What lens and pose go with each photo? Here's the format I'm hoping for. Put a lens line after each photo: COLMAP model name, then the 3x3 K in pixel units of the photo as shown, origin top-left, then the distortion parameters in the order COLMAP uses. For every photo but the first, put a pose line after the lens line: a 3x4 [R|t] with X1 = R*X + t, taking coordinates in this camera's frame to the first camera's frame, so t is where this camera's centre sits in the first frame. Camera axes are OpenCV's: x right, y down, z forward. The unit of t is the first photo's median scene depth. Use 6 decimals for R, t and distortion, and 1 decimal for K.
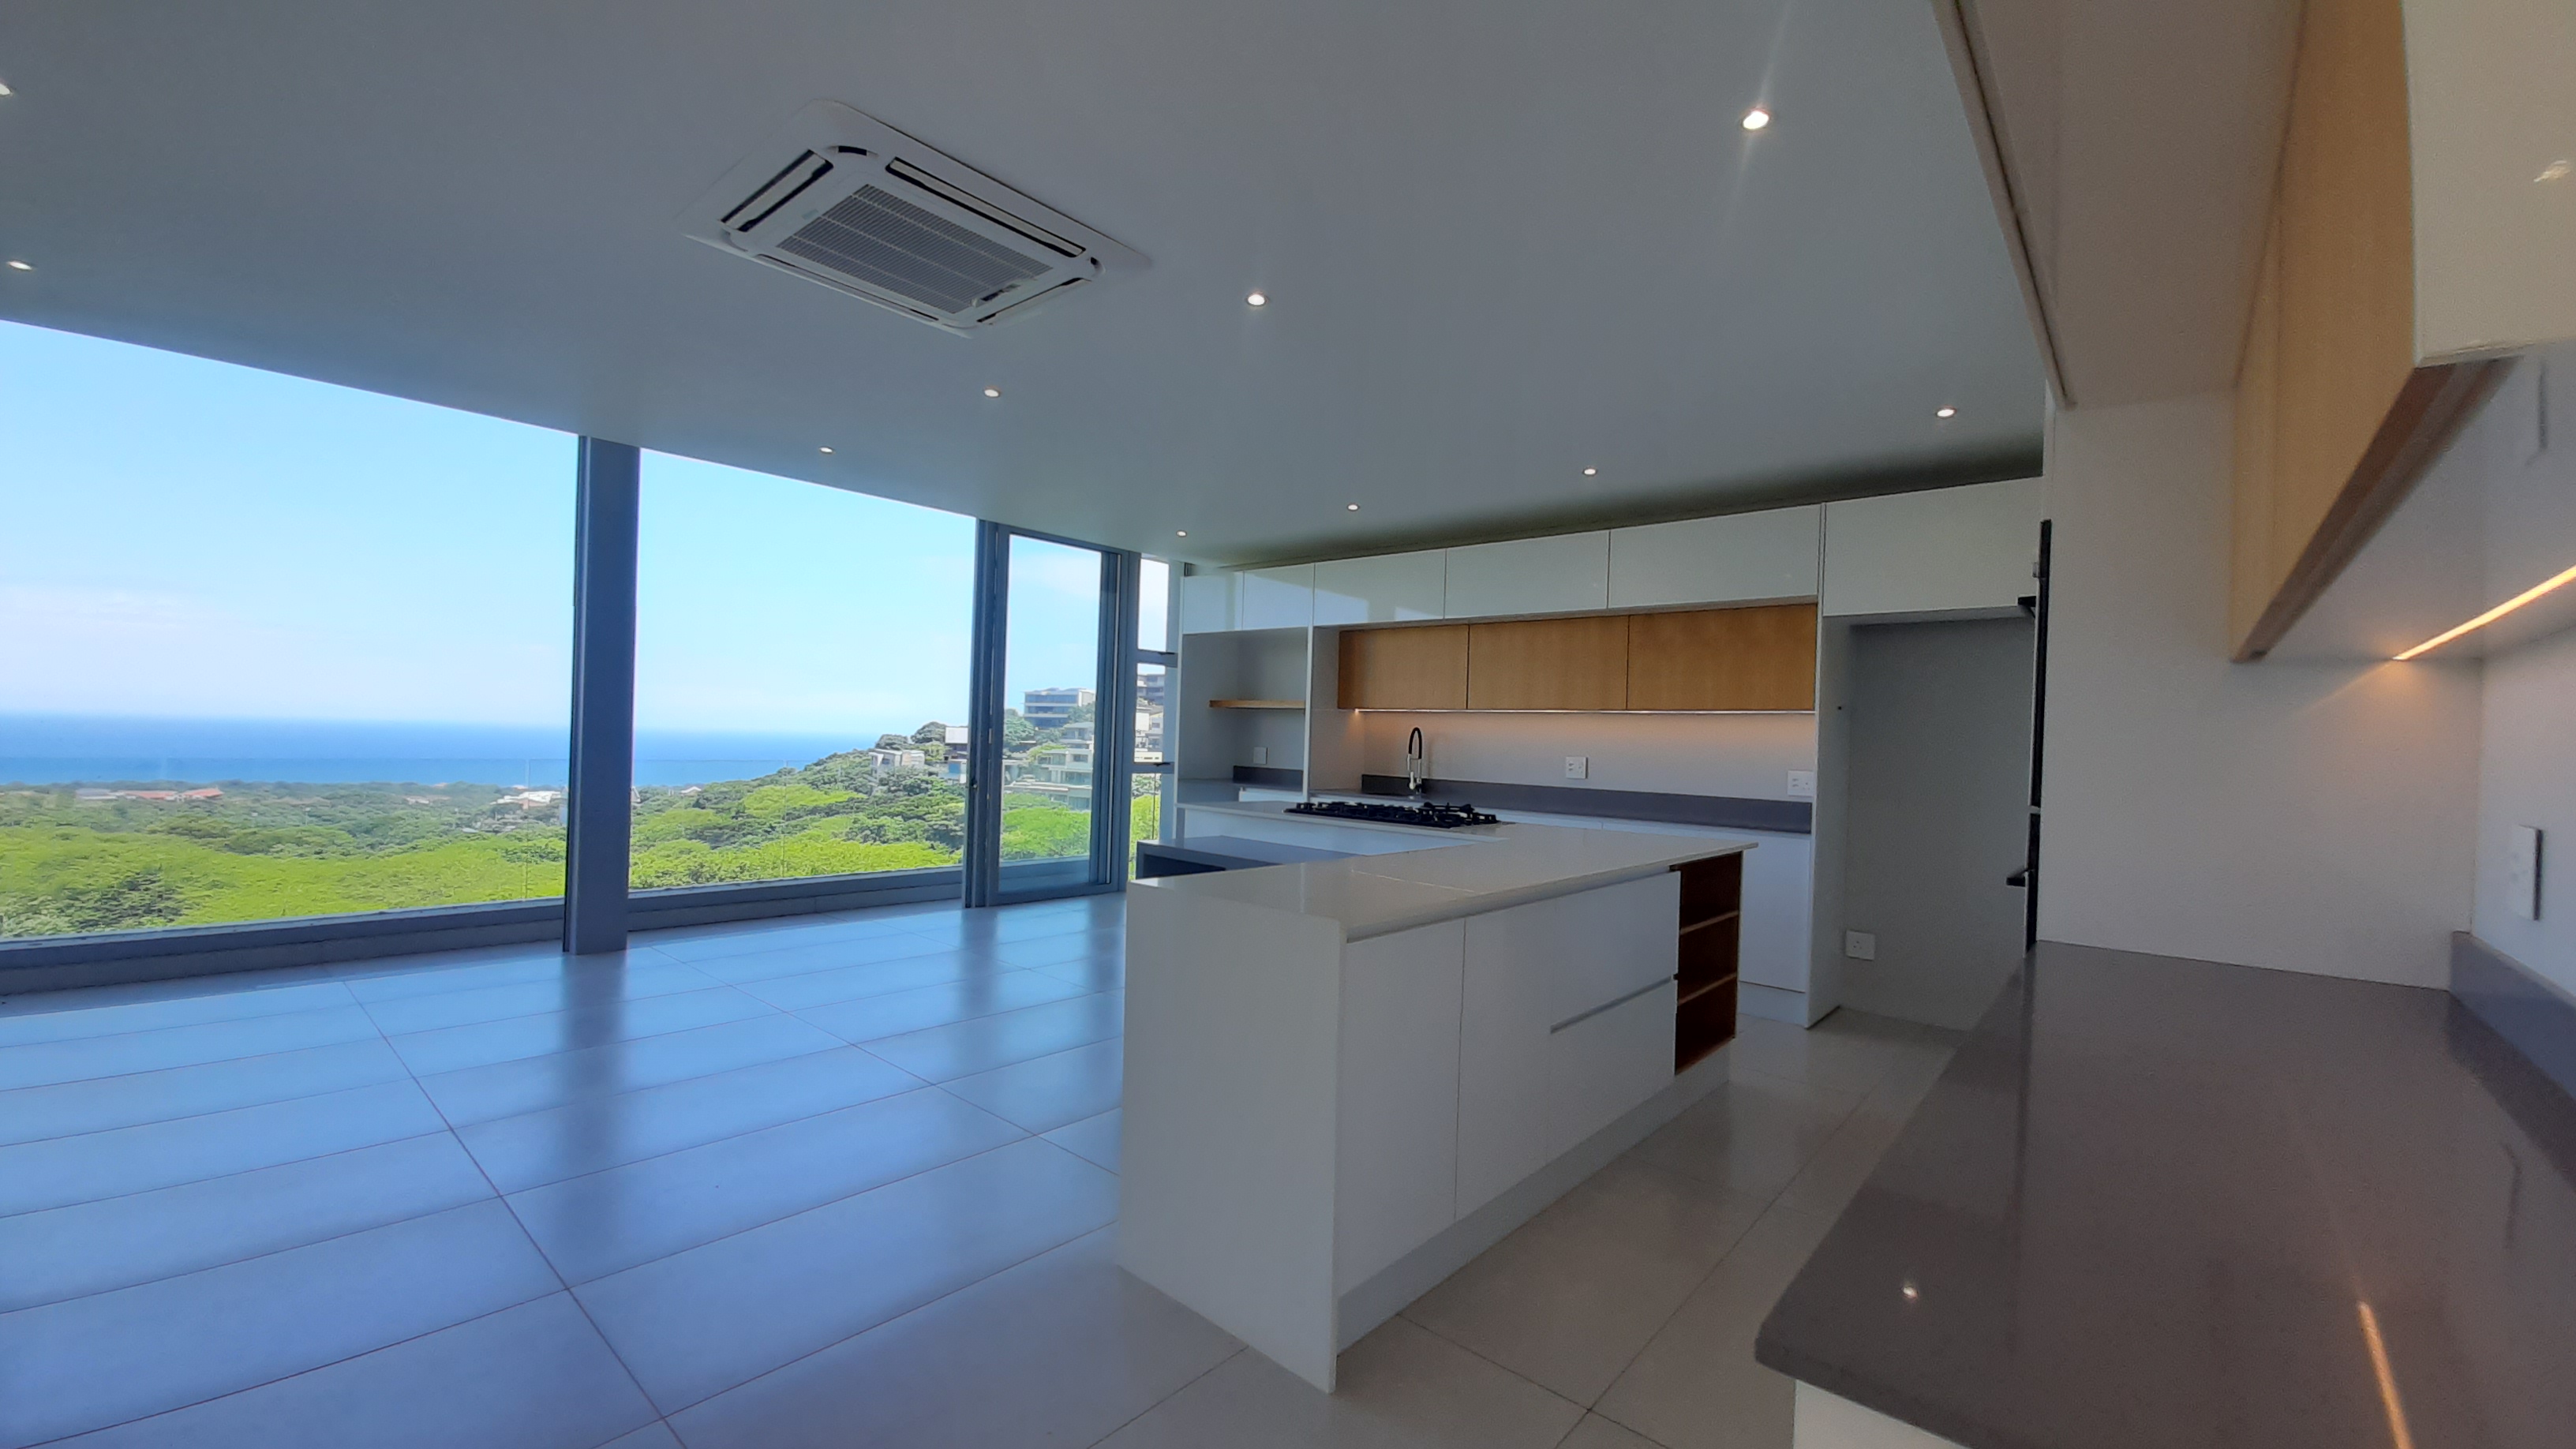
lens RADIAL K [[1002.6, 0, 1300.2], [0, 1002.6, 746.8], [0, 0, 1]] dist [0.009012, -0.010228]
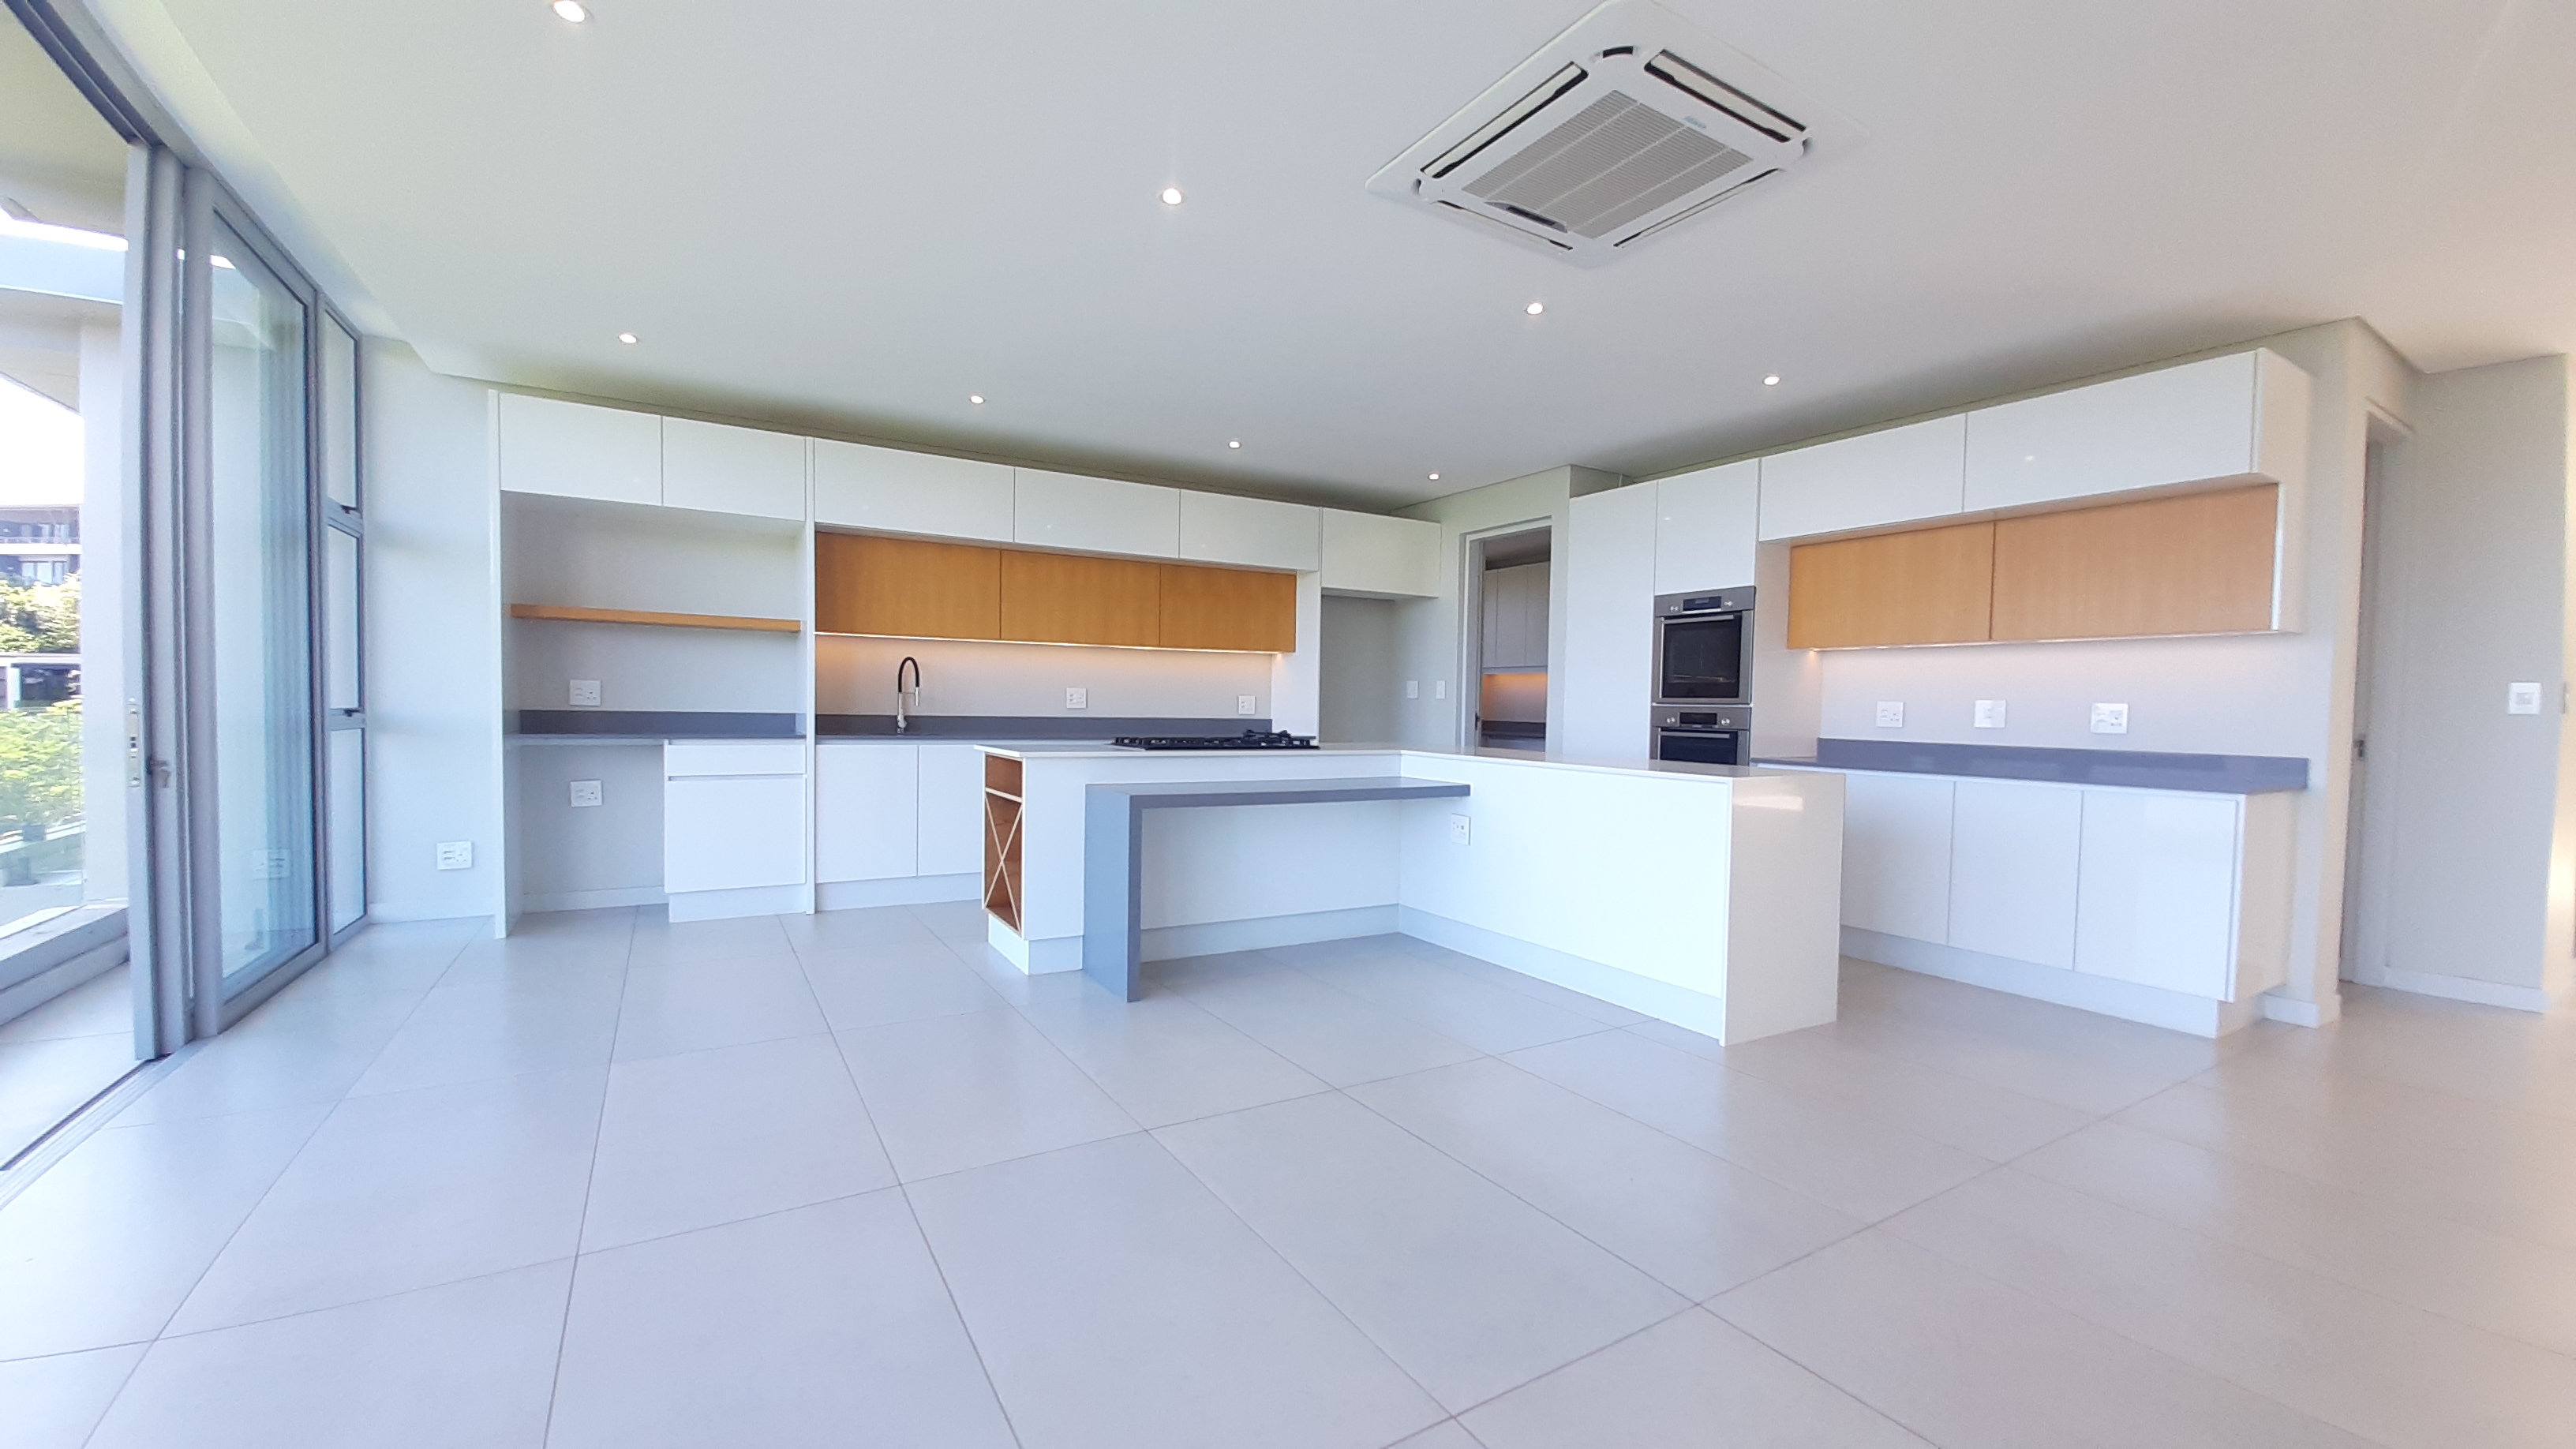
lens RADIAL K [[1006.1, 0, 1291.5], [0, 1006.1, 739.1], [0, 0, 1]] dist [0.023736, -0.019334]
pose [[0.310625, -0.059880, 0.948644, -0.618163], [0.000257, 0.998019, 0.062913, -0.002609], [-0.950532, -0.019299, 0.310025, 0.419129]]
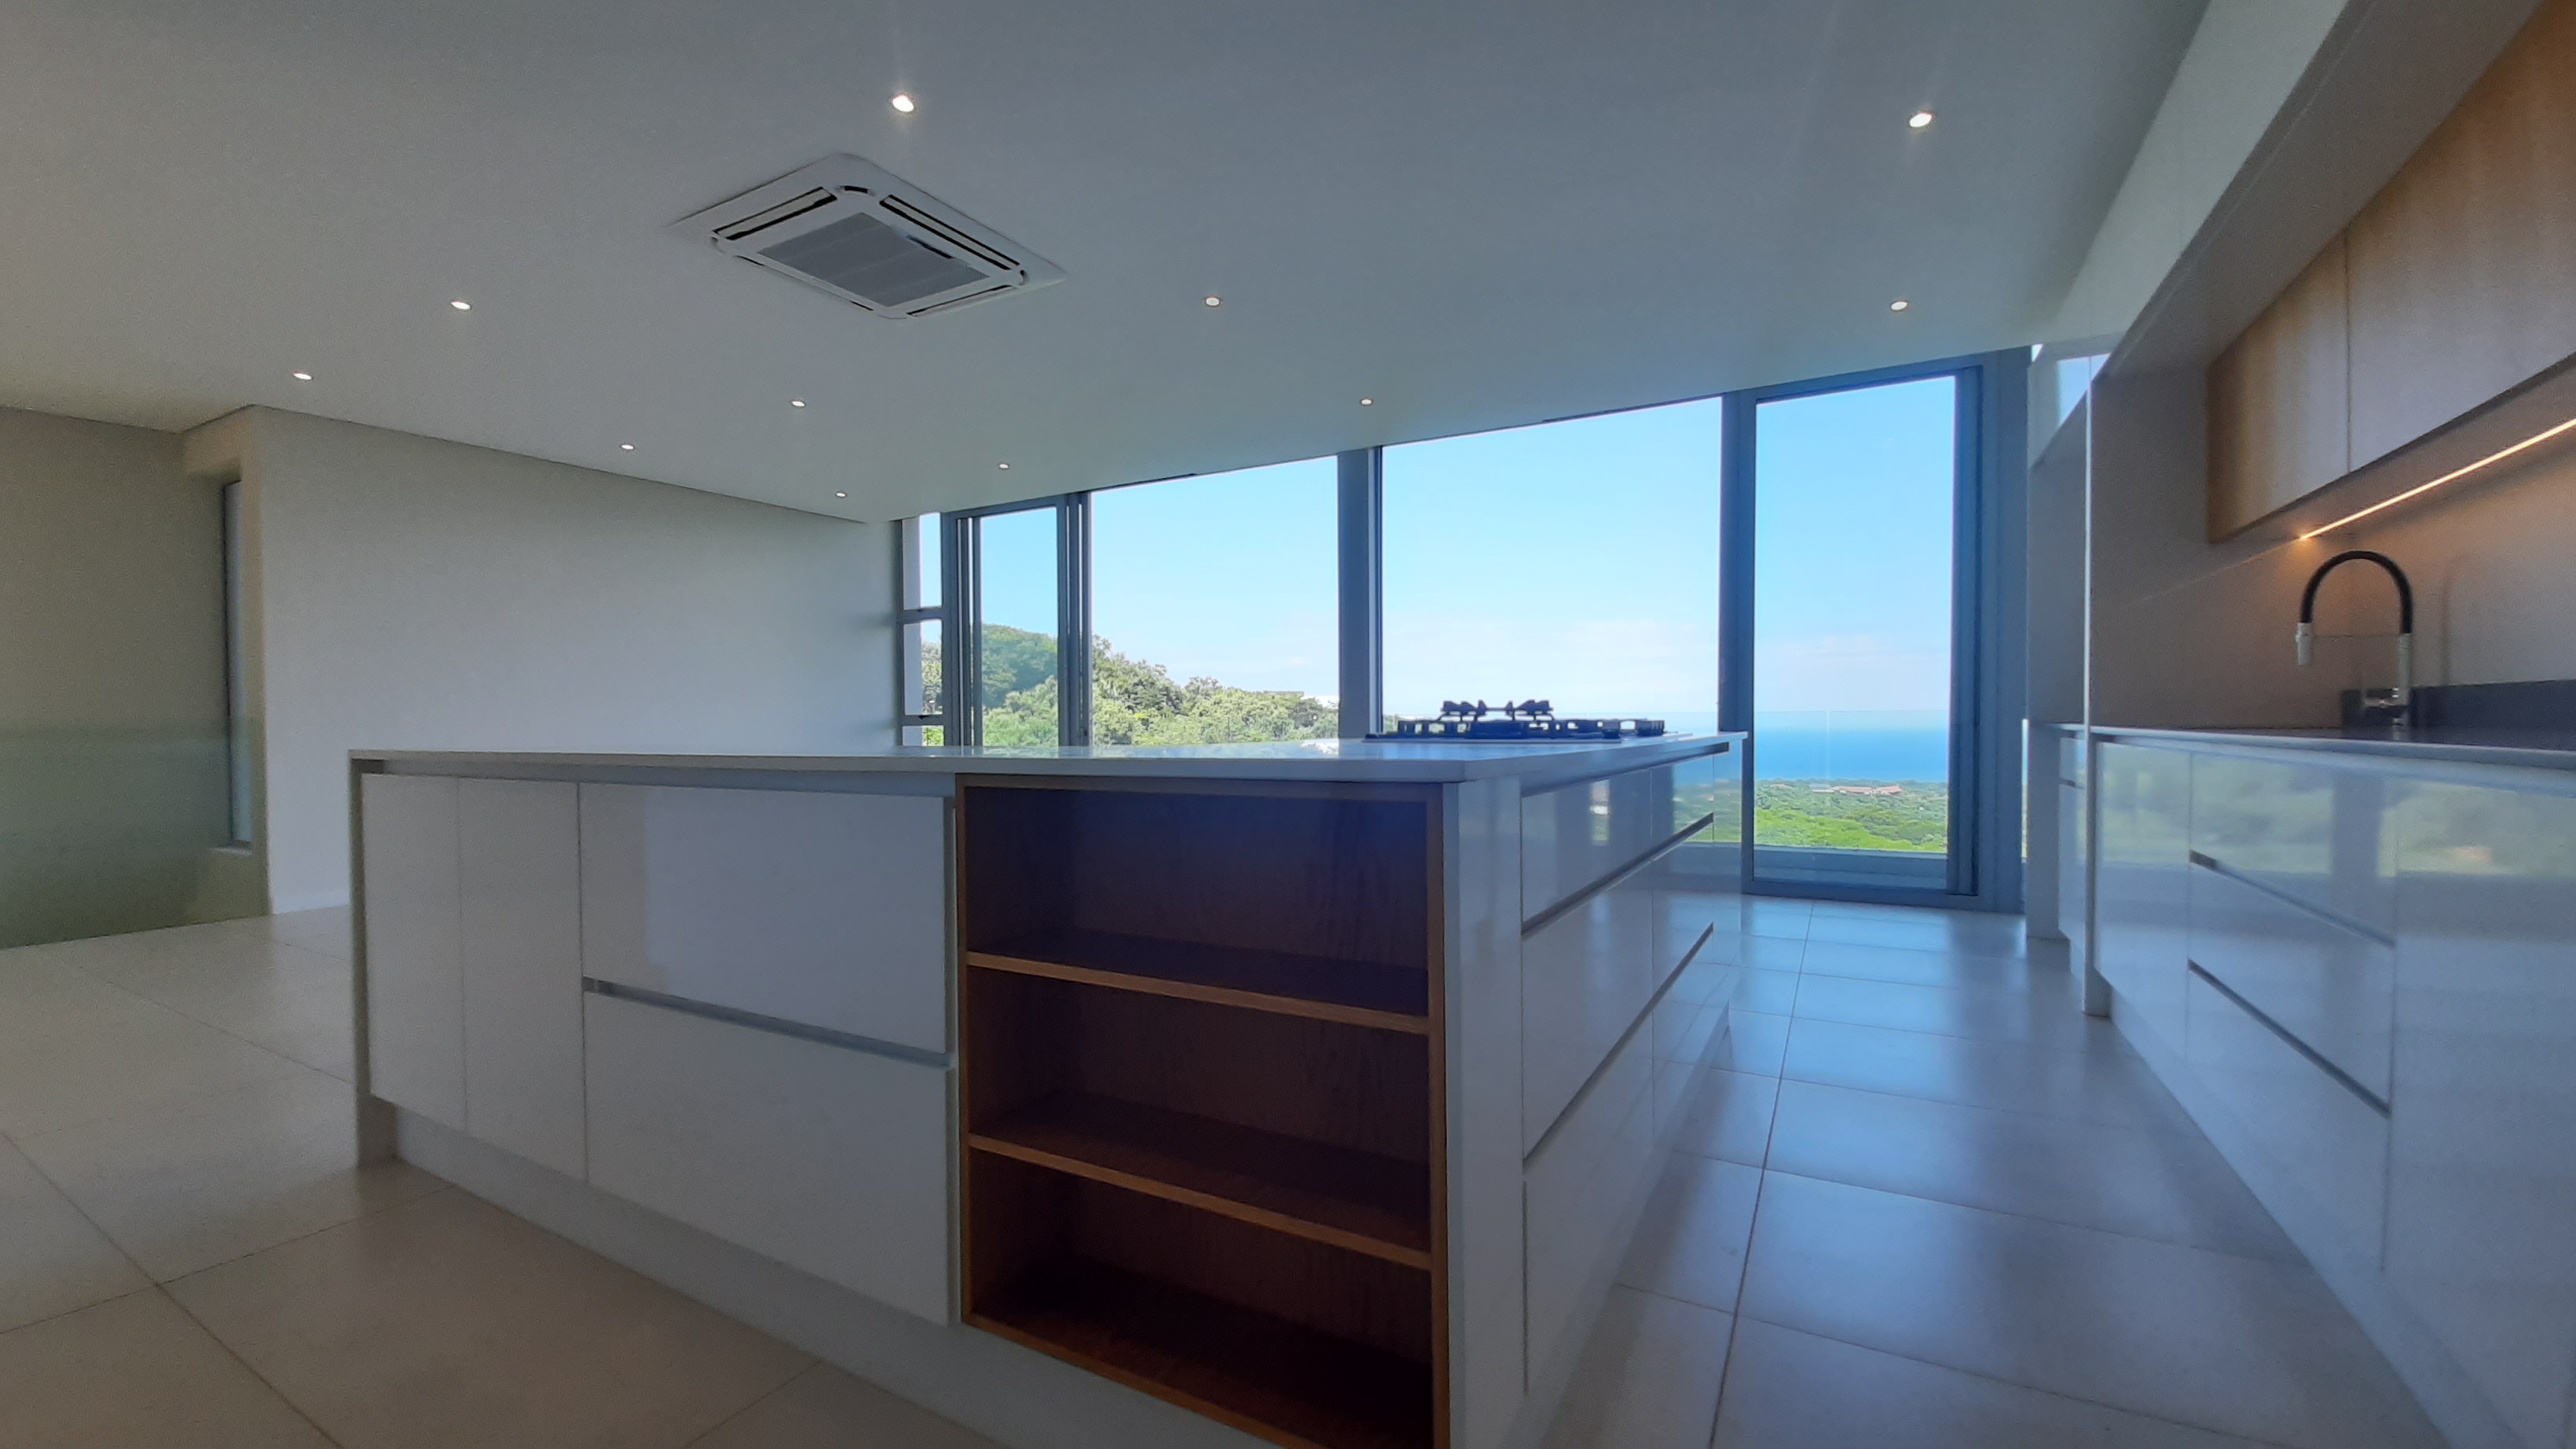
lens RADIAL K [[1019.2, 0, 1289.9], [0, 1019.2, 730.7], [0, 0, 1]] dist [0.002183, -0.009840]
pose [[0.196368, -0.025855, -0.980189, 0.415603], [0.004951, 0.999666, -0.025377, 0.056303], [0.980518, 0.000131, 0.196430, 0.543885]]
